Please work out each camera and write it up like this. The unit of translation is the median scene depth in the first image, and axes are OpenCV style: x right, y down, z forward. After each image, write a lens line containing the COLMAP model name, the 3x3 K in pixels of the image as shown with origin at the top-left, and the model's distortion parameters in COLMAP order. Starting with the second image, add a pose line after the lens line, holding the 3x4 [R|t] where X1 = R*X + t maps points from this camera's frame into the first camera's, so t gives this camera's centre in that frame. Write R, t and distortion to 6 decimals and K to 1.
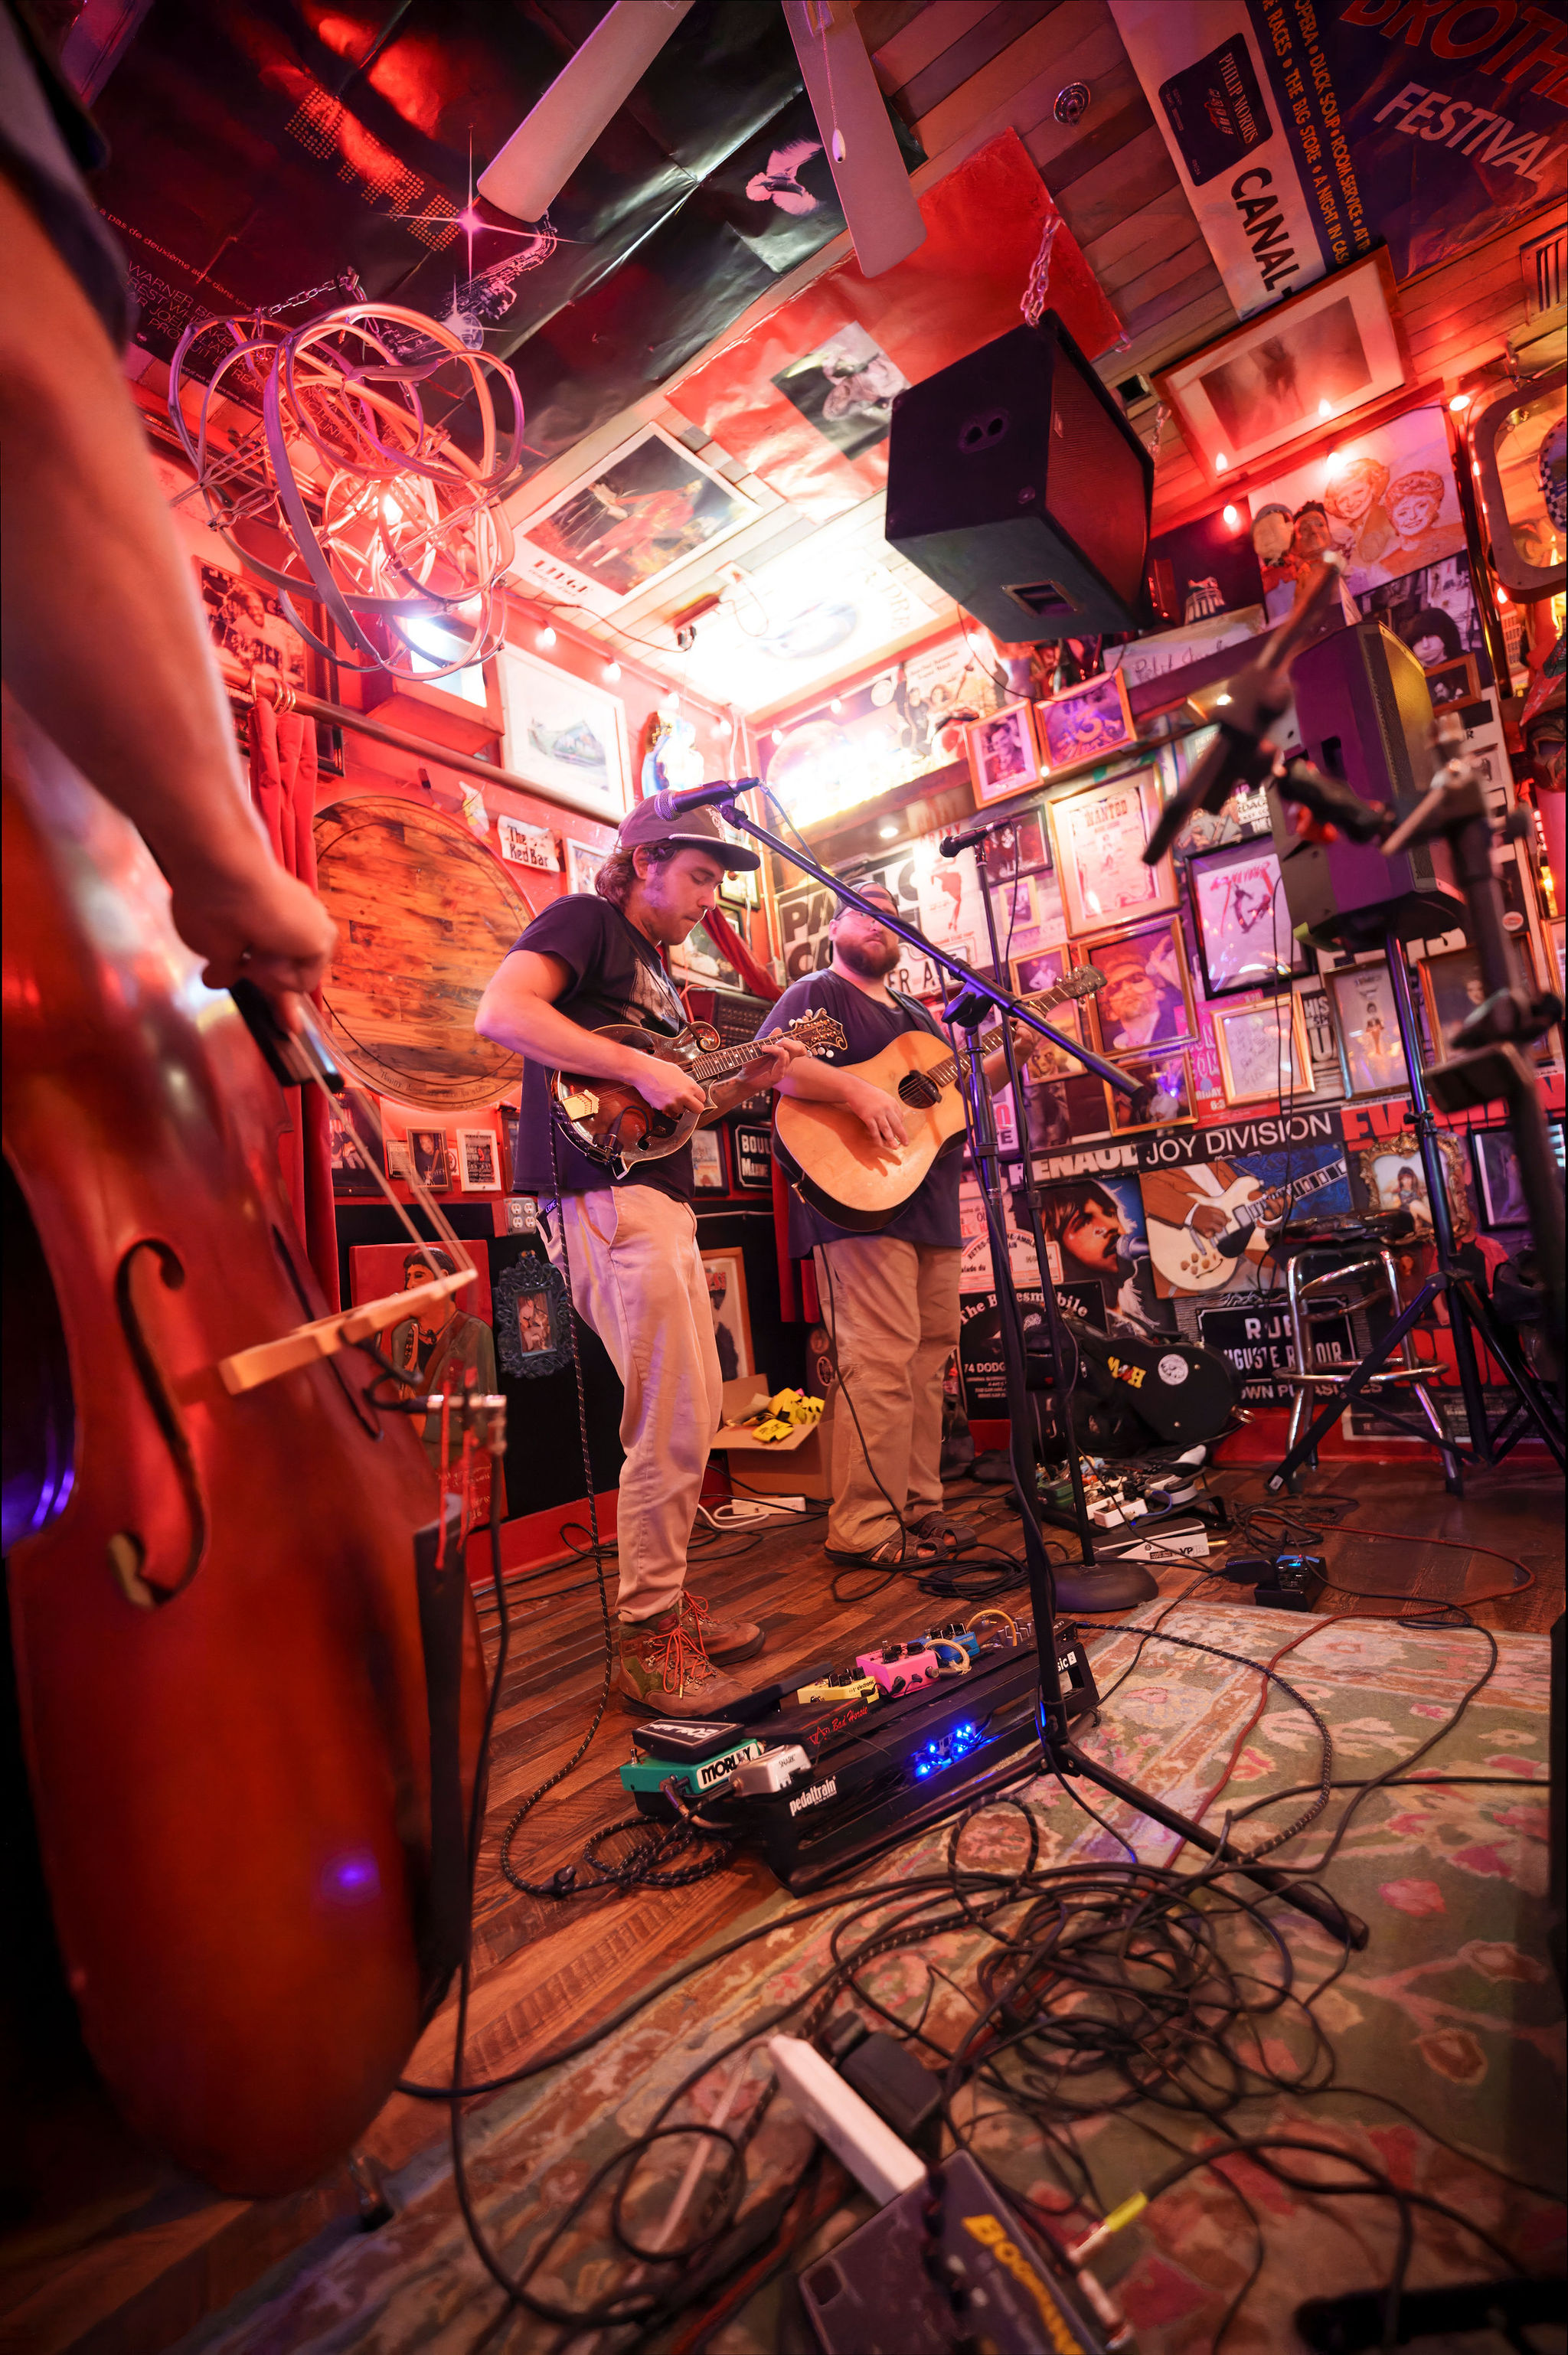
lens RADIAL K [[1086.7, 0, 769.0], [0, 1086.7, 1171.3], [0, 0, 1]] dist [-0.000996, 0.000093]
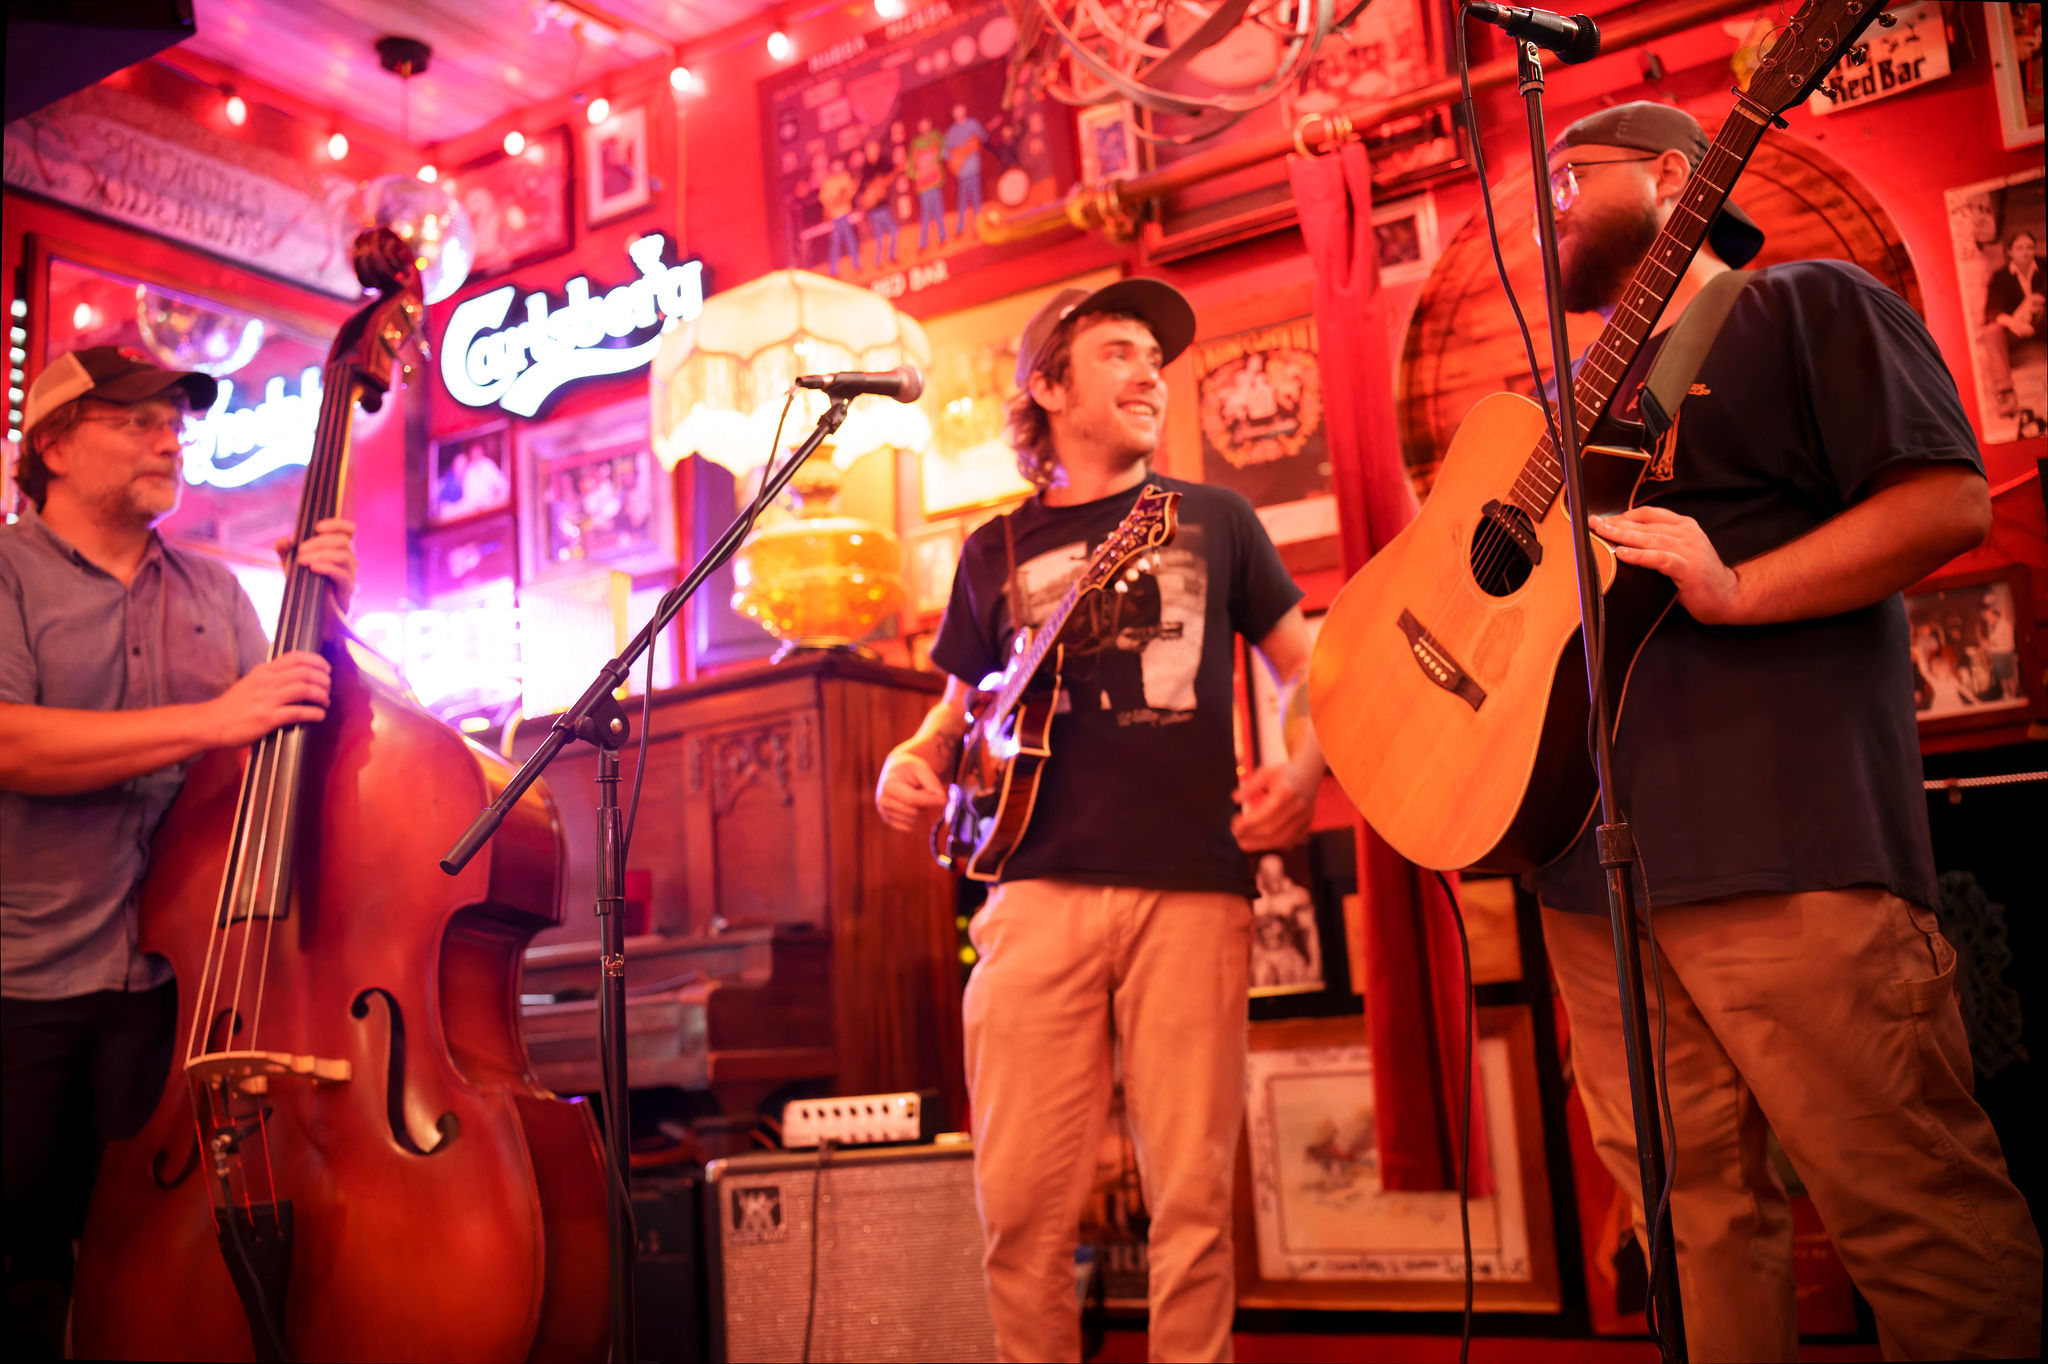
lens RADIAL K [[2050.5, 0, 1024.8], [0, 2050.5, 684.4], [0, 0, 1]] dist [-0.007539, 0.000000]
pose [[0.088370, -0.073930, -0.993340, 0.712081], [0.156423, 0.985899, -0.059461, -0.013351], [0.983729, -0.150126, 0.098688, 0.481099]]
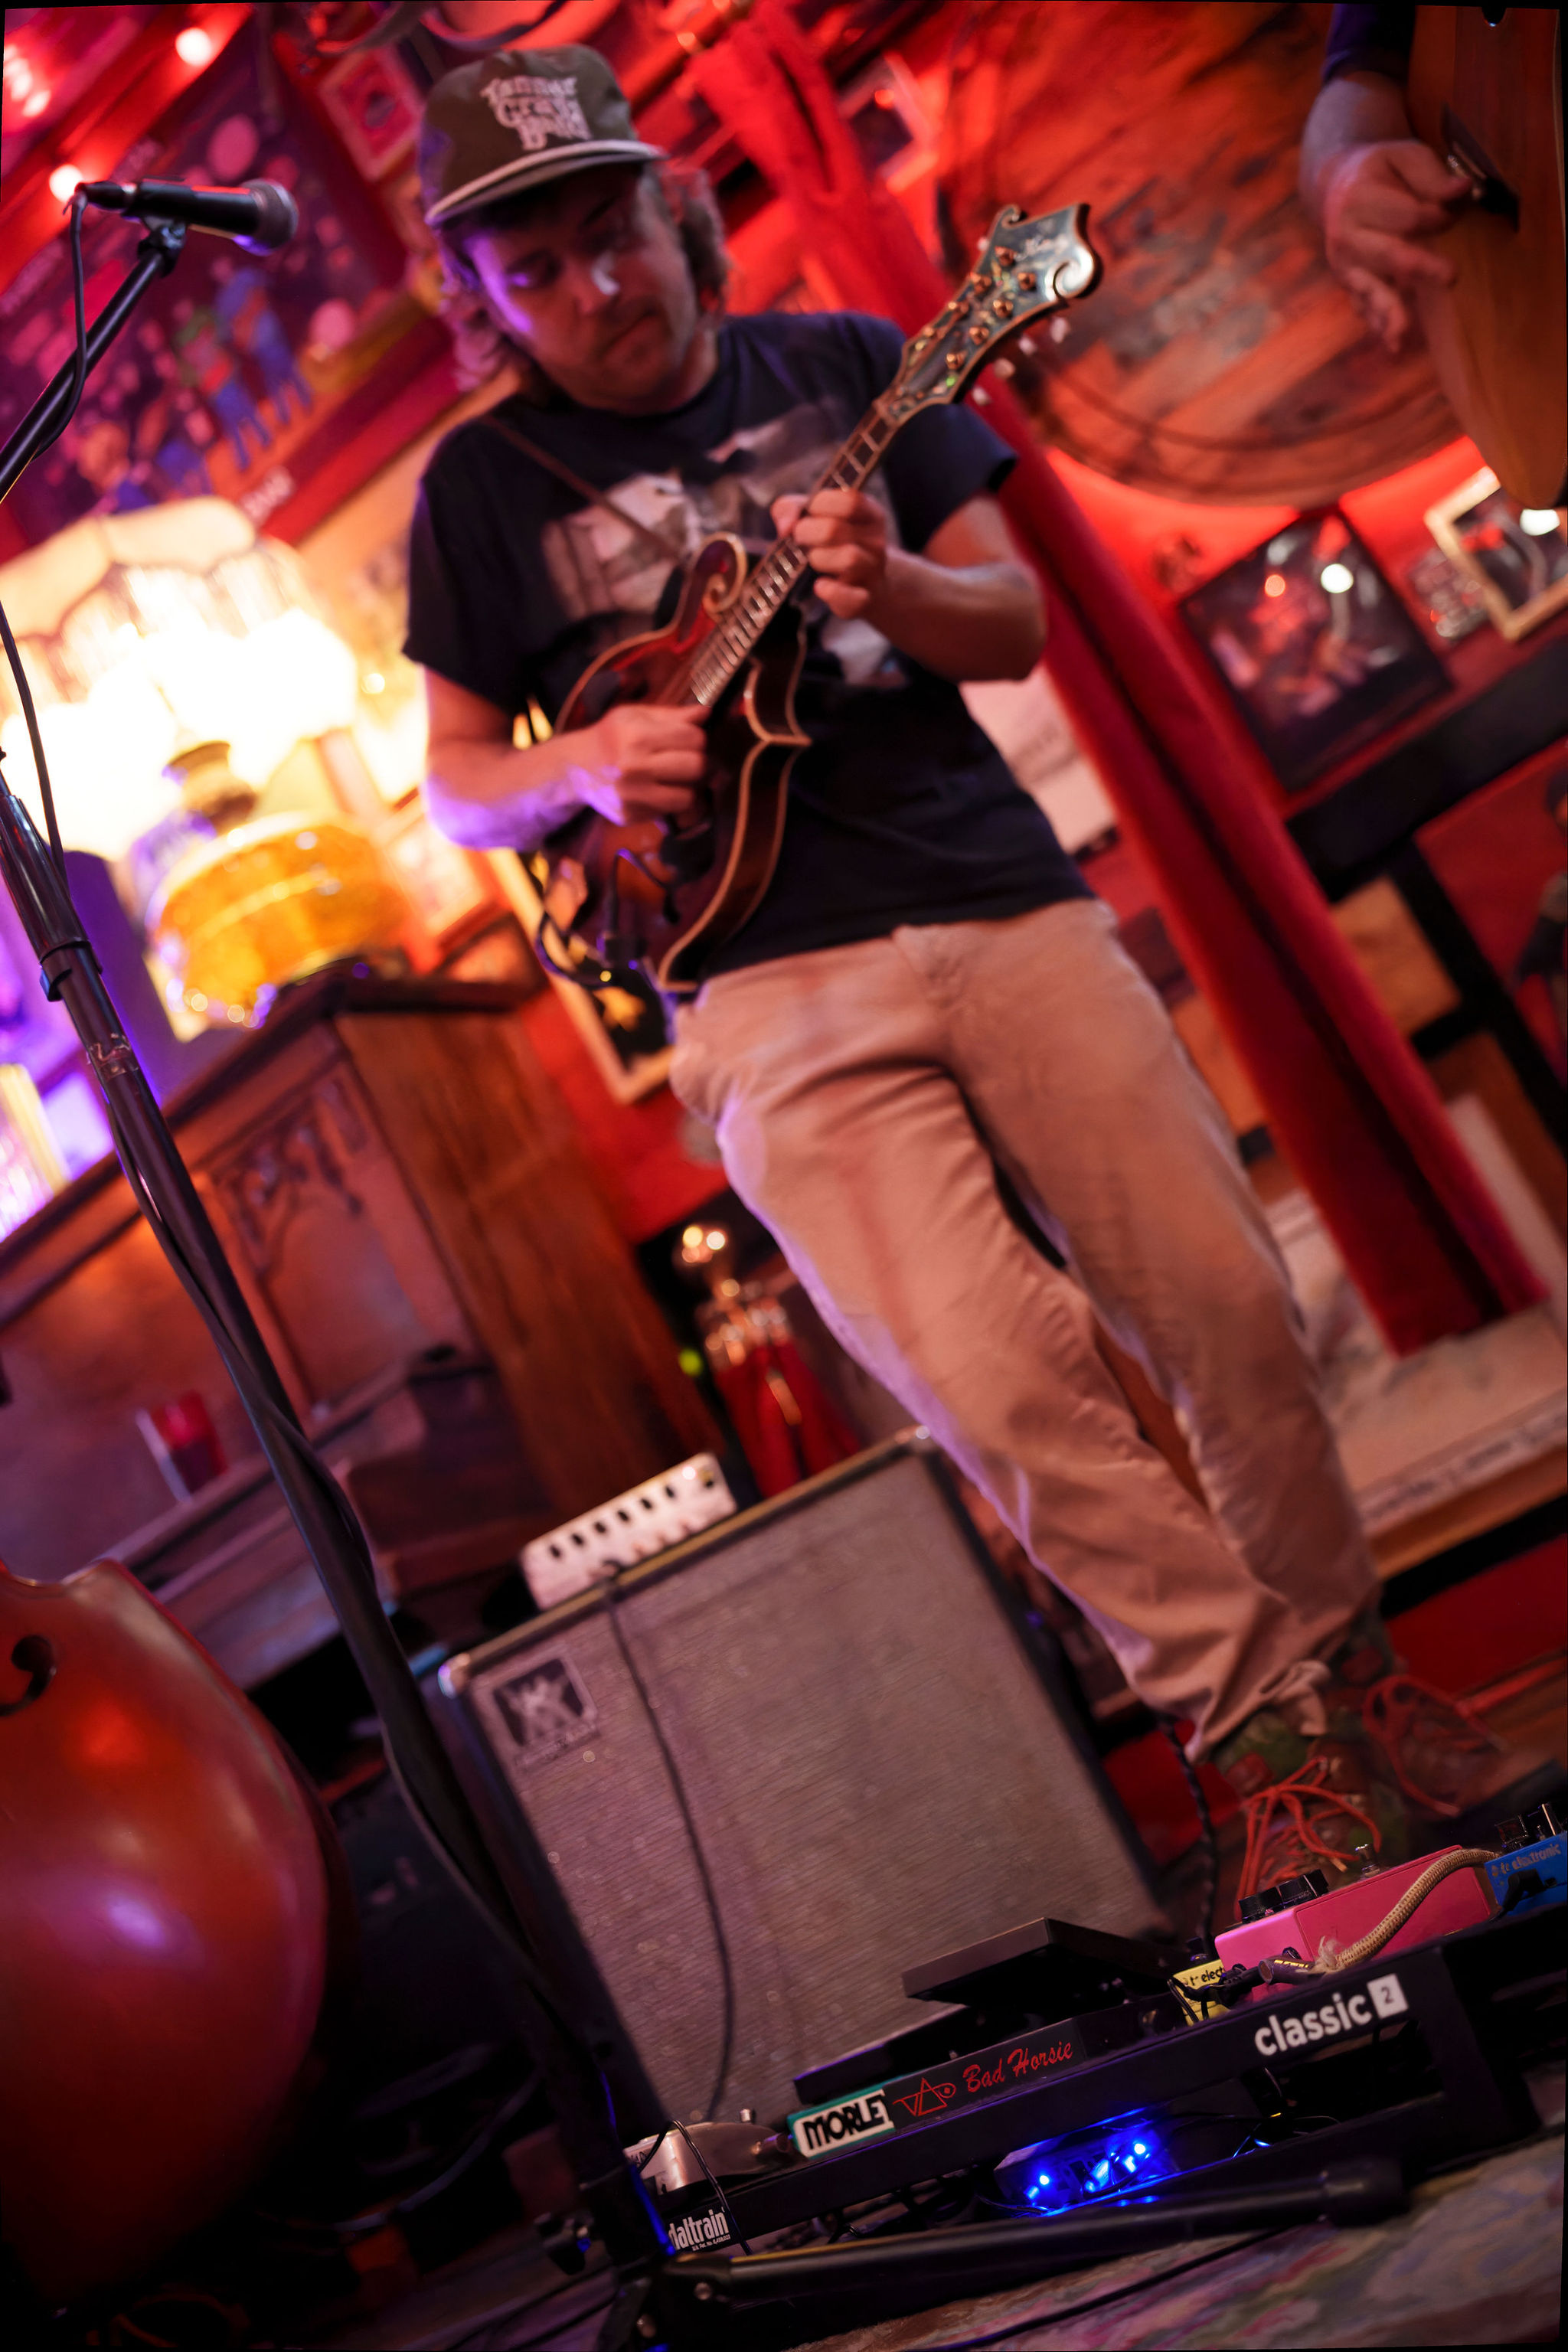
lens RADIAL K [[2405.9, 0, 794.9], [0, 2405.9, 1186.4], [0, 0, 1]] dist [0.013724, 0.000000]
pose [[0.133986, -0.173695, -0.975642, 0.456953], [0.523108, 0.848575, -0.079234, 0.114094], [0.841668, -0.499750, 0.204558, 0.412414]]
